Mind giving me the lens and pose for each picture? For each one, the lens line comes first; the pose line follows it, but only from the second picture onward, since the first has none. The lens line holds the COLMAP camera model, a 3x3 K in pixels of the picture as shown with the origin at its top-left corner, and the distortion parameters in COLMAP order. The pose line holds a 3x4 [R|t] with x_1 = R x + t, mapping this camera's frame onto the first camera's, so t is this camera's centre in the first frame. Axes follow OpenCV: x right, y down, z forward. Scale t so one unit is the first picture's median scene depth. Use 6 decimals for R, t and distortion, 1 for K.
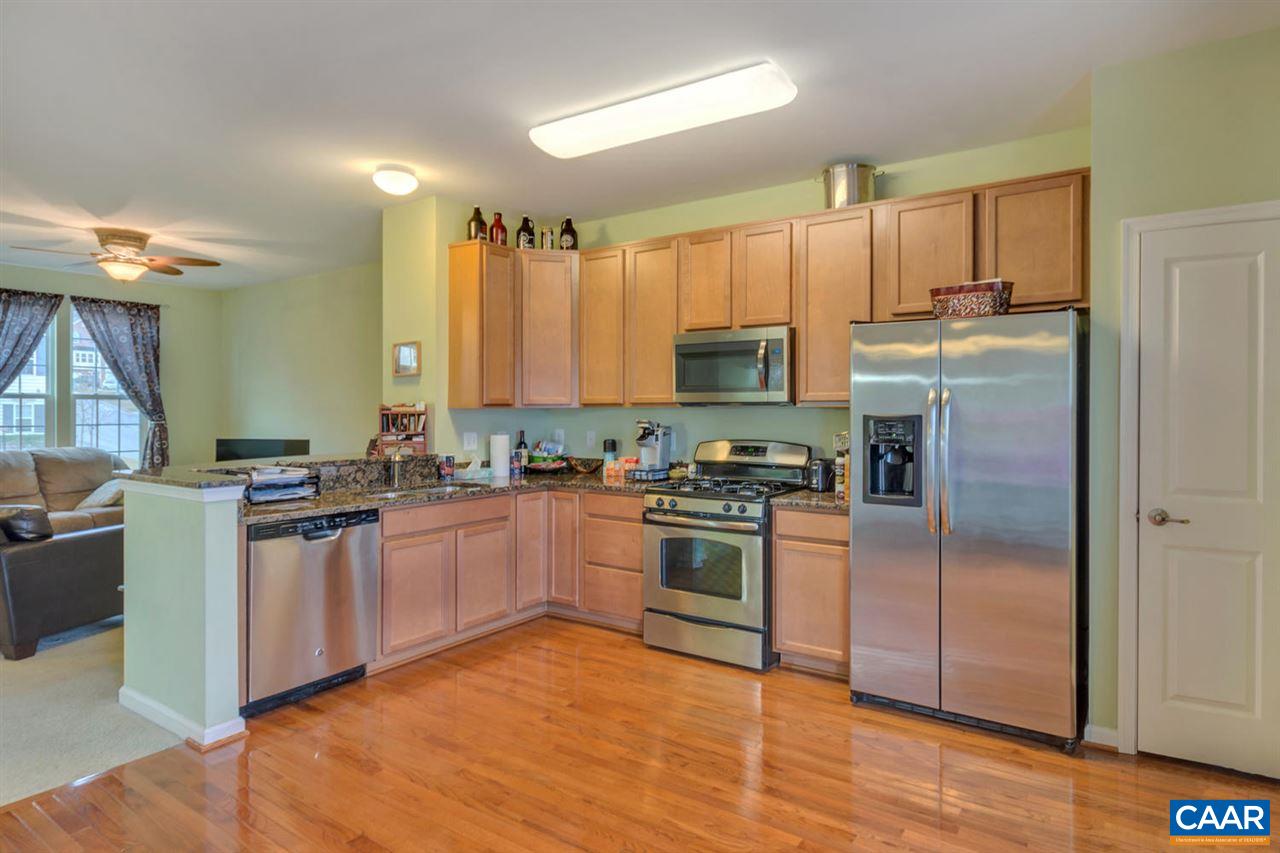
lens RADIAL K [[649.2, 0, 637.6], [0, 649.2, 411.1], [0, 0, 1]] dist [0.001668, -0.002690]
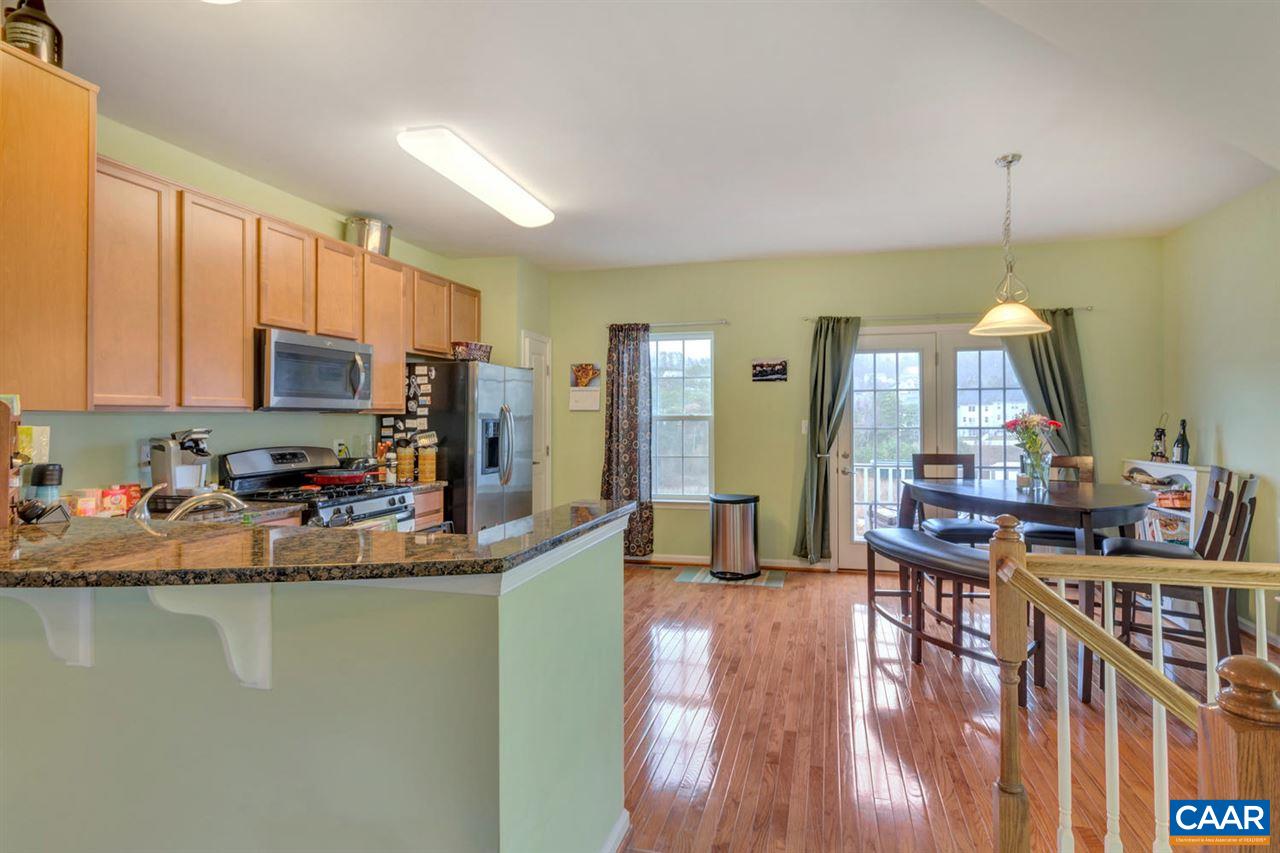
lens RADIAL K [[649.2, 0, 637.6], [0, 649.2, 411.1], [0, 0, 1]] dist [0.001668, -0.002690]
pose [[-0.257013, 0.003345, 0.966402, -0.942158], [0.002811, 0.999992, -0.002714, -0.005591], [-0.966404, 0.002019, -0.257021, 0.768940]]
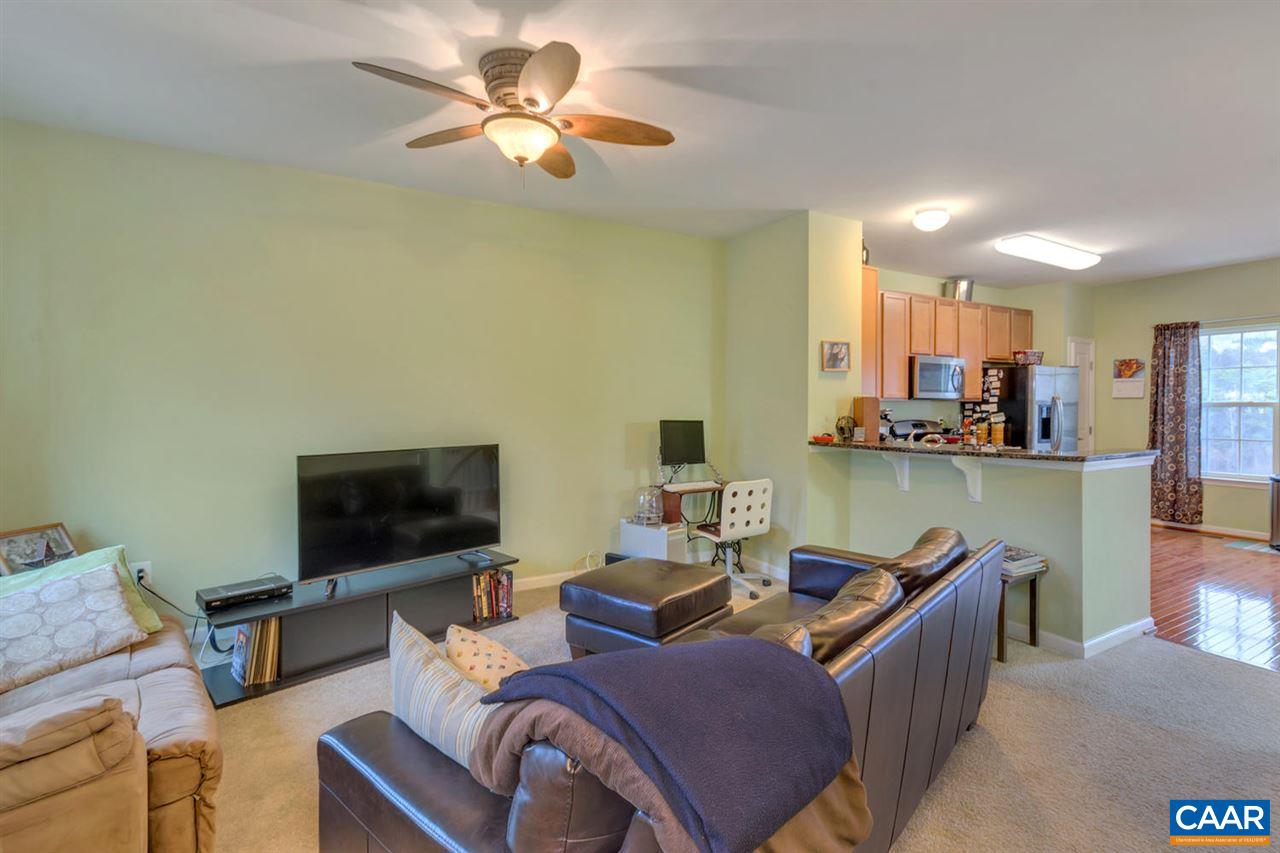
lens RADIAL K [[649.2, 0, 637.6], [0, 649.2, 411.1], [0, 0, 1]] dist [0.001668, -0.002690]
pose [[0.454532, -0.015237, 0.890600, -1.775003], [0.005397, 0.999882, 0.014352, -0.008622], [-0.890714, -0.001717, 0.454561, 0.909876]]
